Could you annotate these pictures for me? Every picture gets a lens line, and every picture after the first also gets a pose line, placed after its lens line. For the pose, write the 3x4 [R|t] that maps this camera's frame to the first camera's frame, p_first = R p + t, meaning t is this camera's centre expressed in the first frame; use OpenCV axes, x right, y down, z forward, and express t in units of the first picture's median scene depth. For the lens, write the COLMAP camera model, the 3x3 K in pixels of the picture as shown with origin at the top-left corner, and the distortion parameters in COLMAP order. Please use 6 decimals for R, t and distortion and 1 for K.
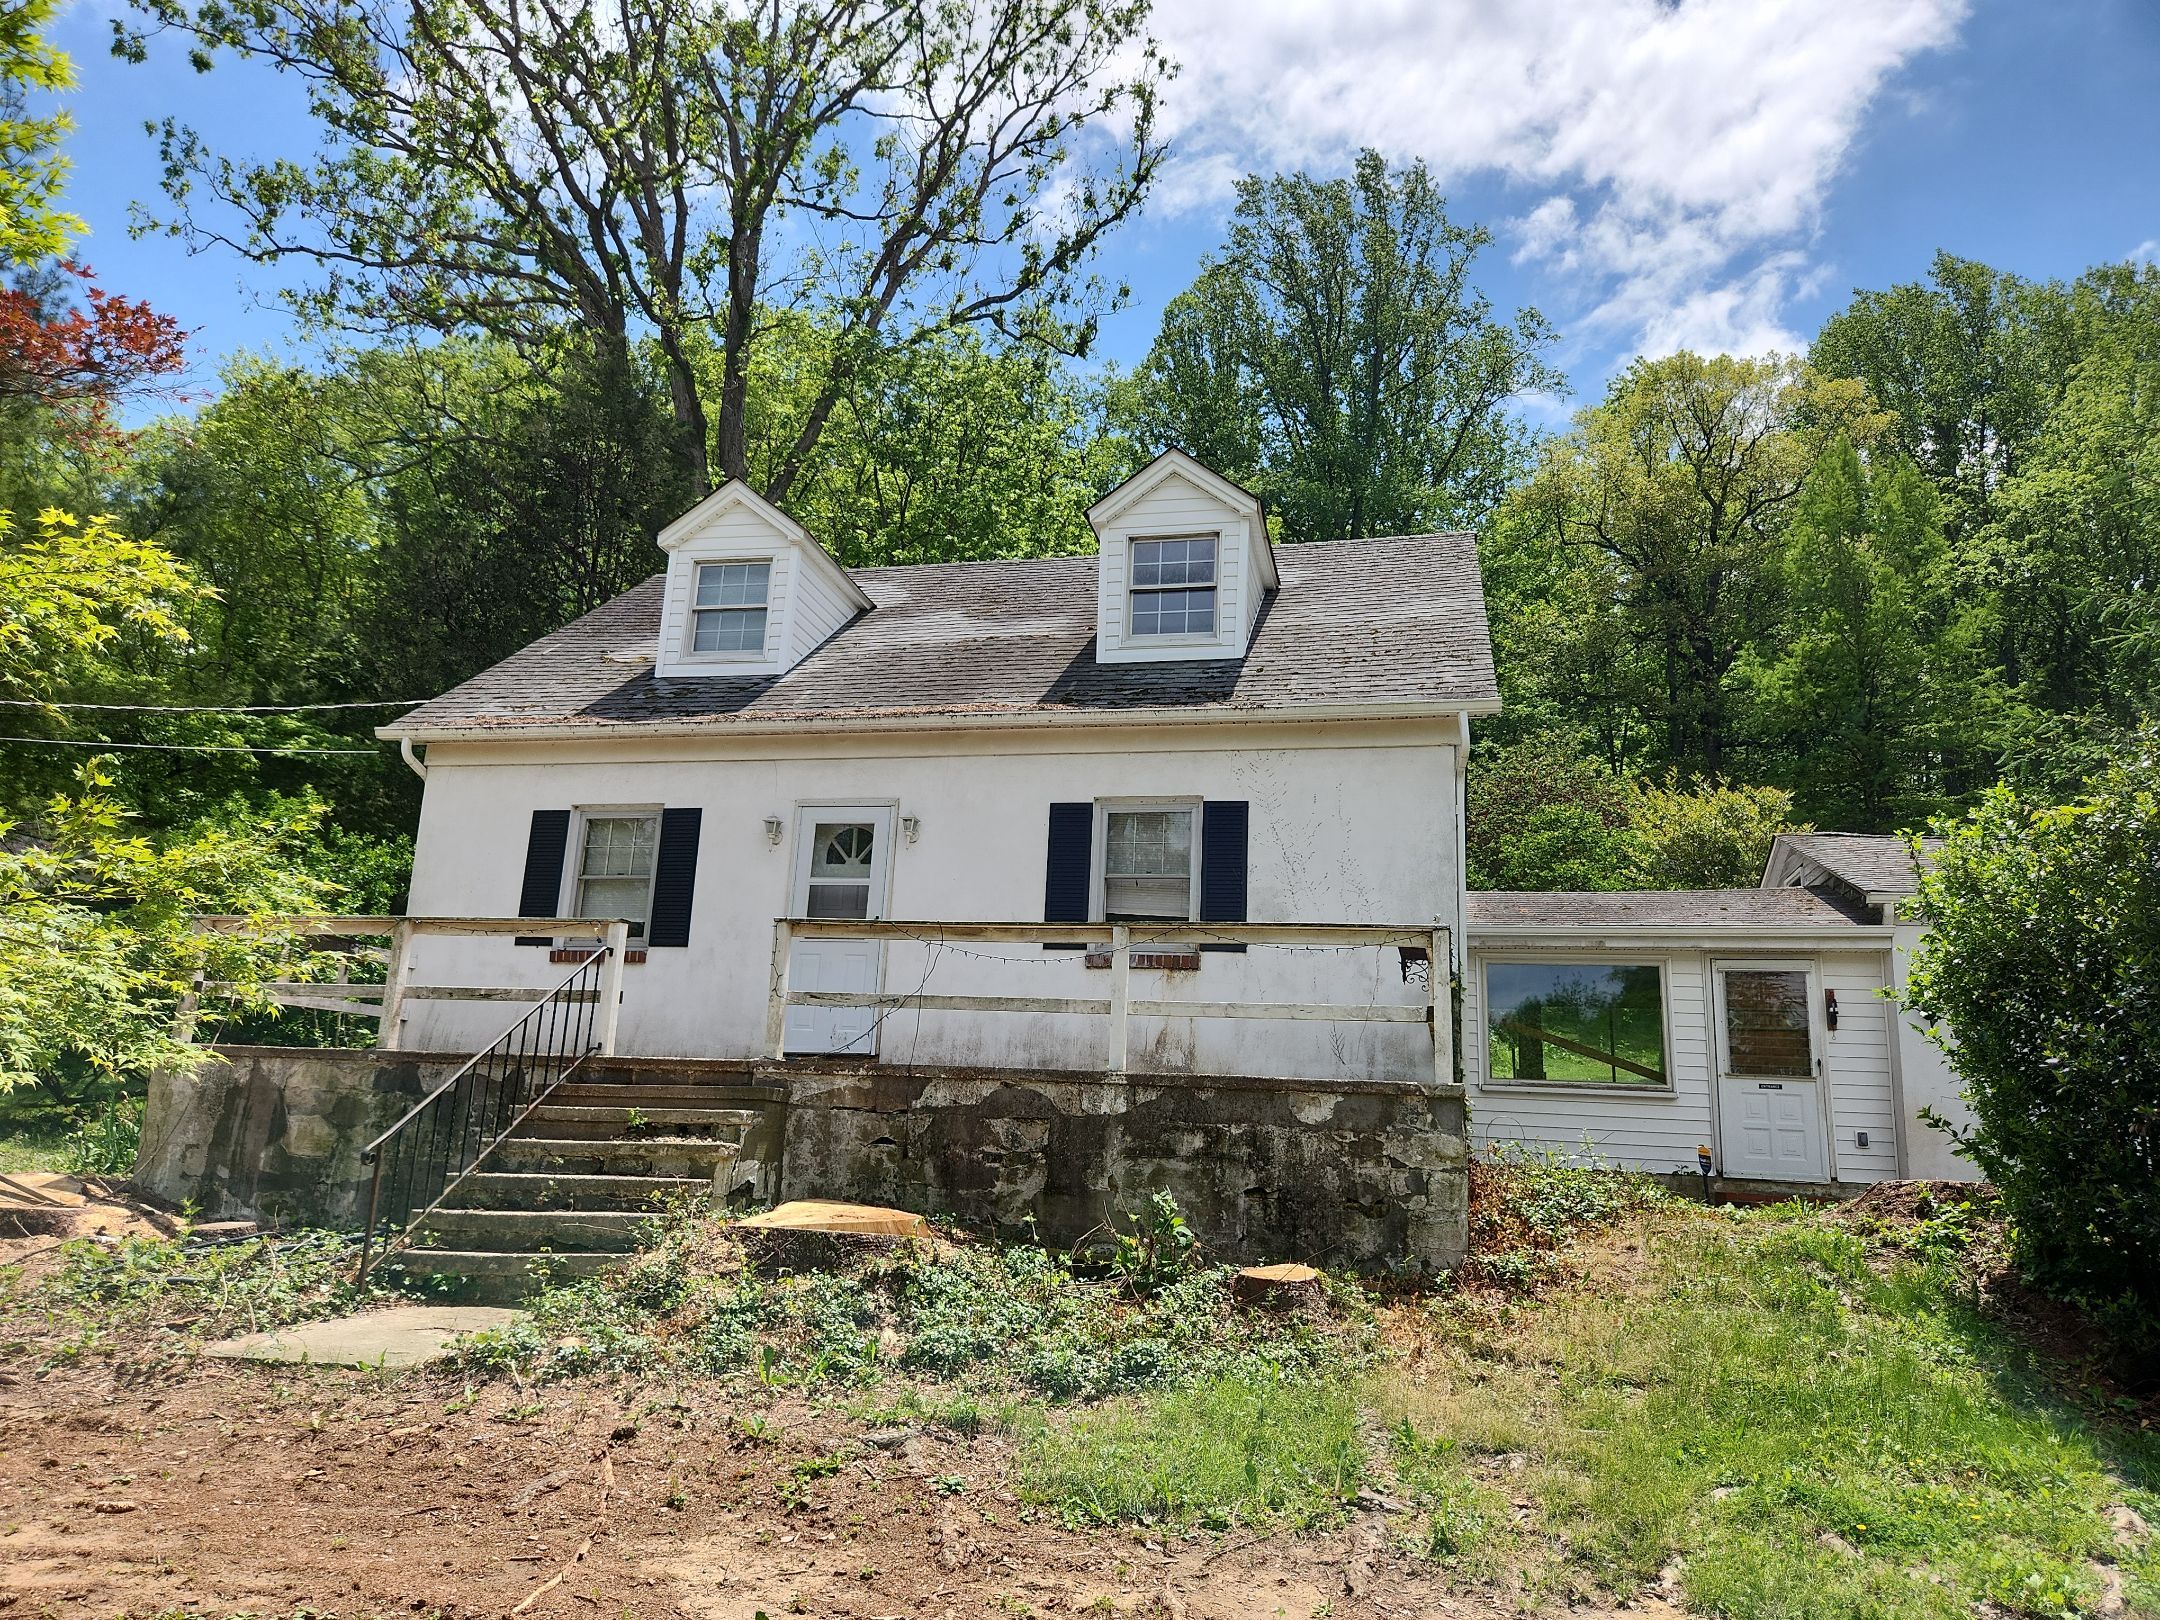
lens RADIAL K [[1485.7, 0, 1080.0], [0, 1485.7, 810.0], [0, 0, 1]] dist [0.004454, 0.000624]
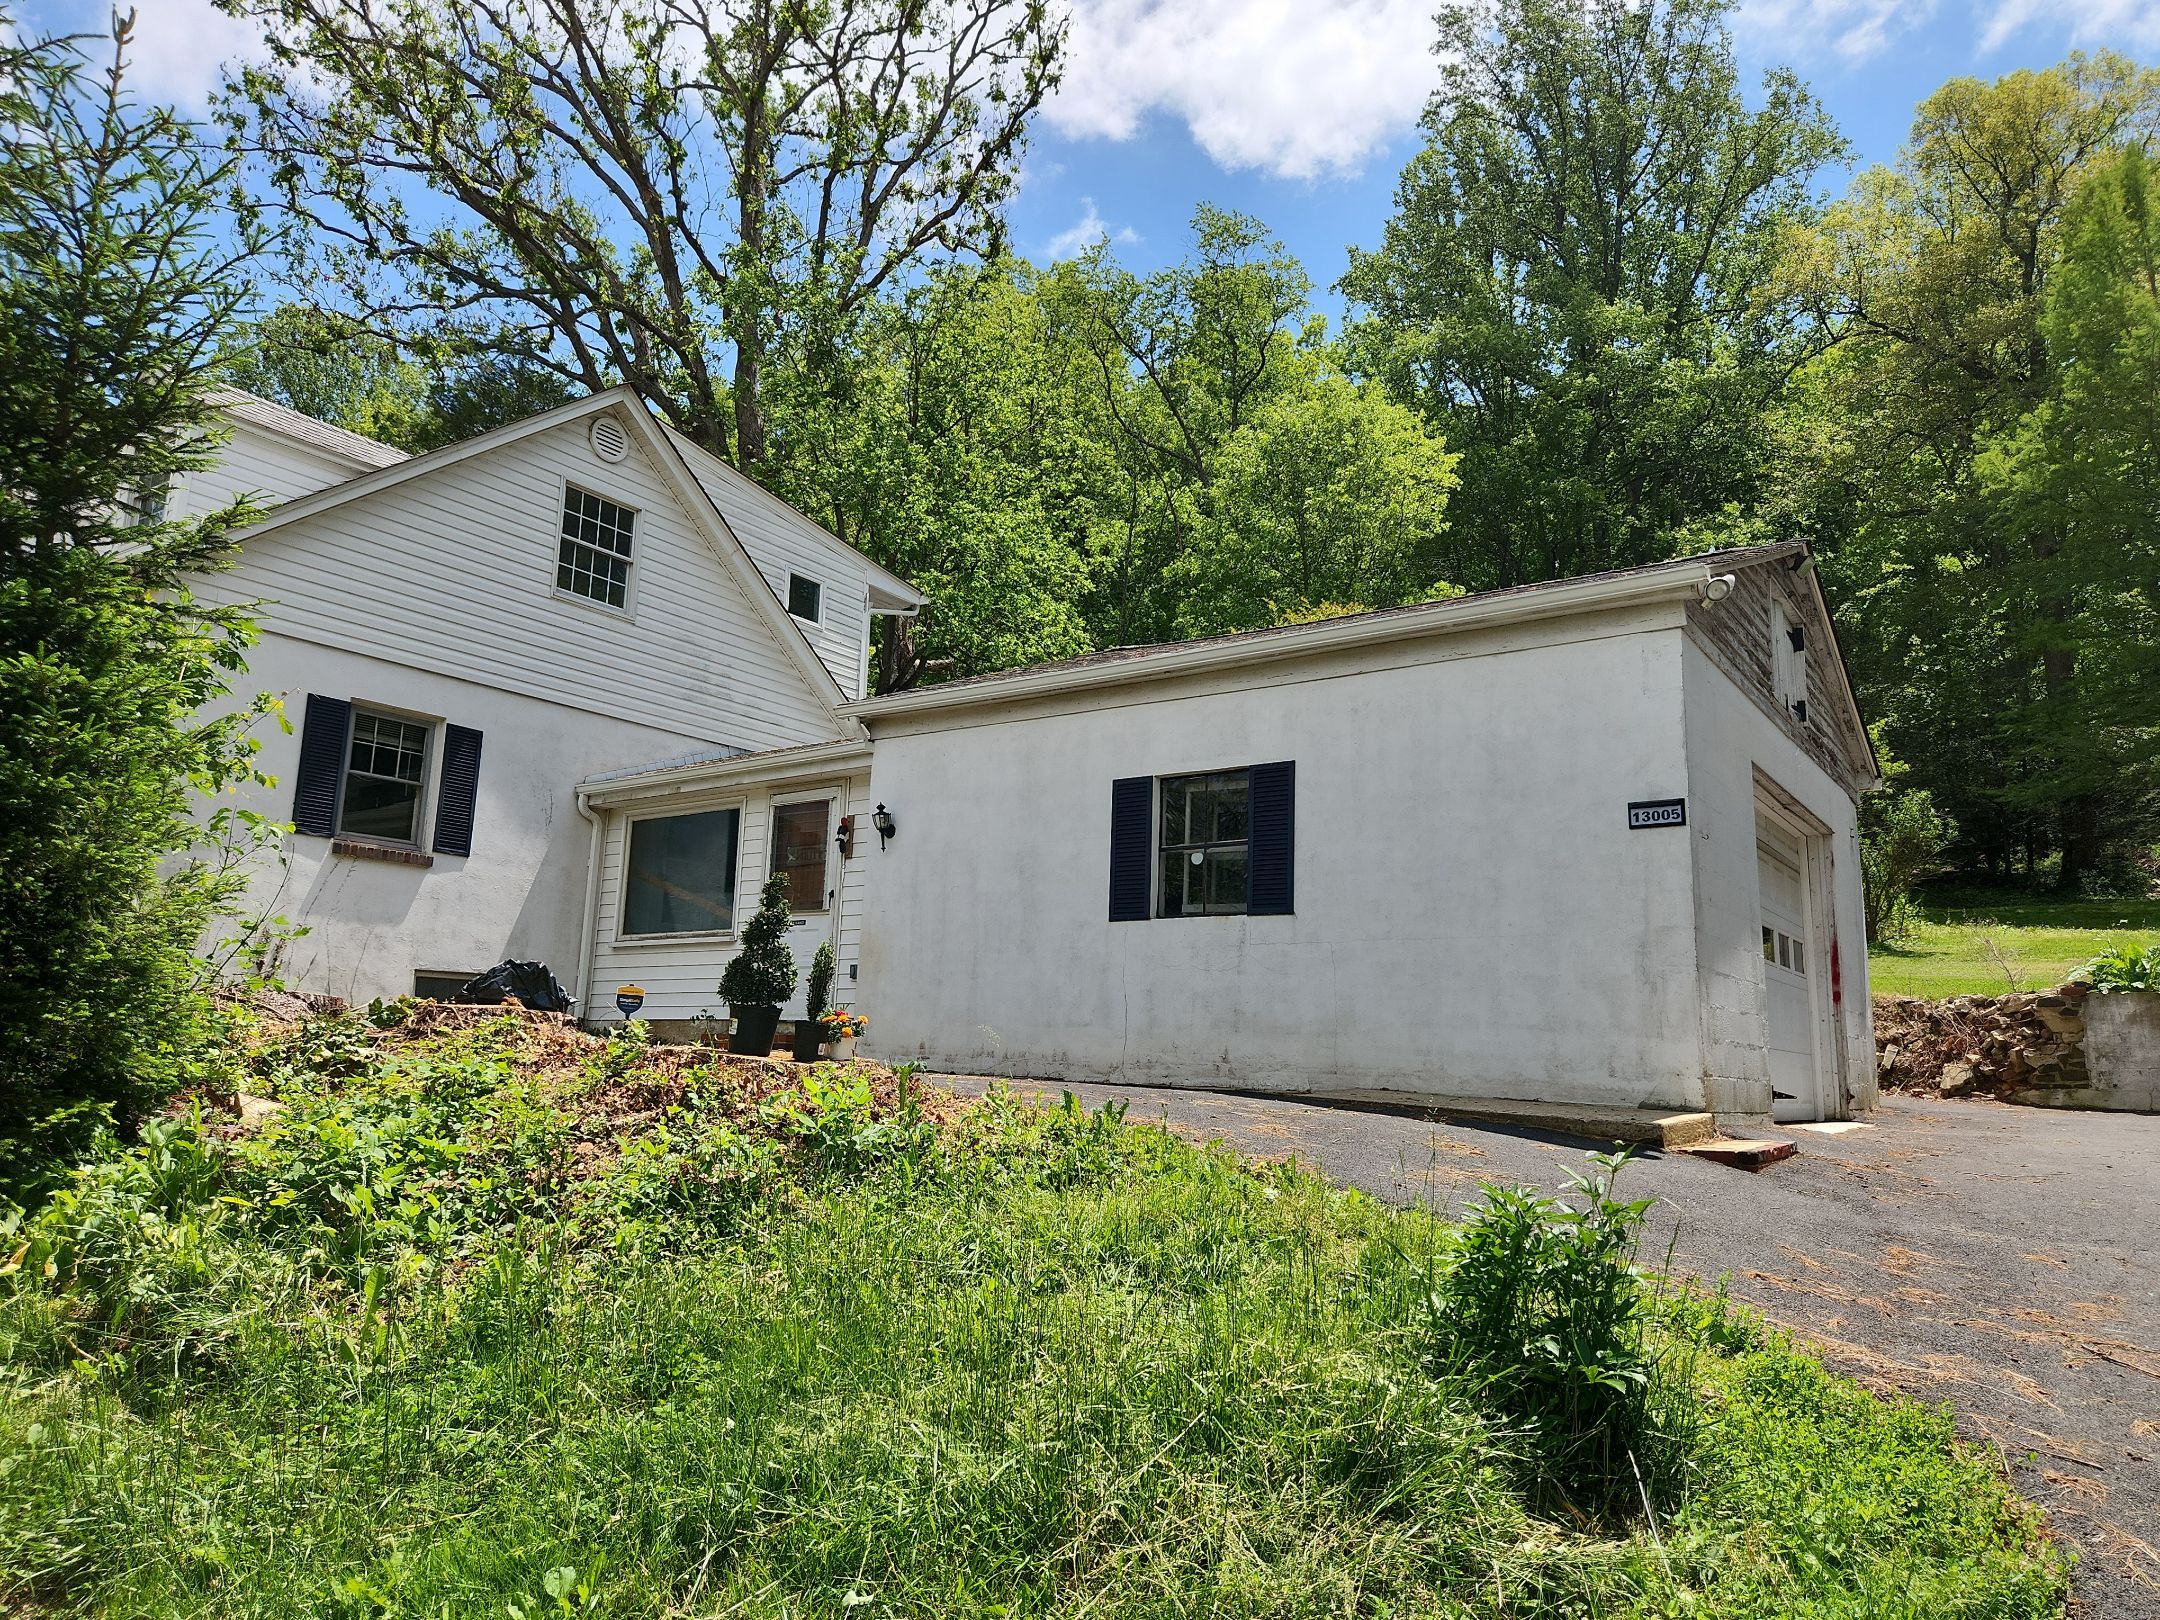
lens RADIAL K [[1485.7, 0, 1080.0], [0, 1485.7, 810.0], [0, 0, 1]] dist [0.004454, 0.000624]
pose [[0.922987, -0.079307, -0.376570, 0.354638], [0.092782, 0.995528, 0.017750, 0.041238], [0.373479, -0.051322, 0.926218, 0.085391]]
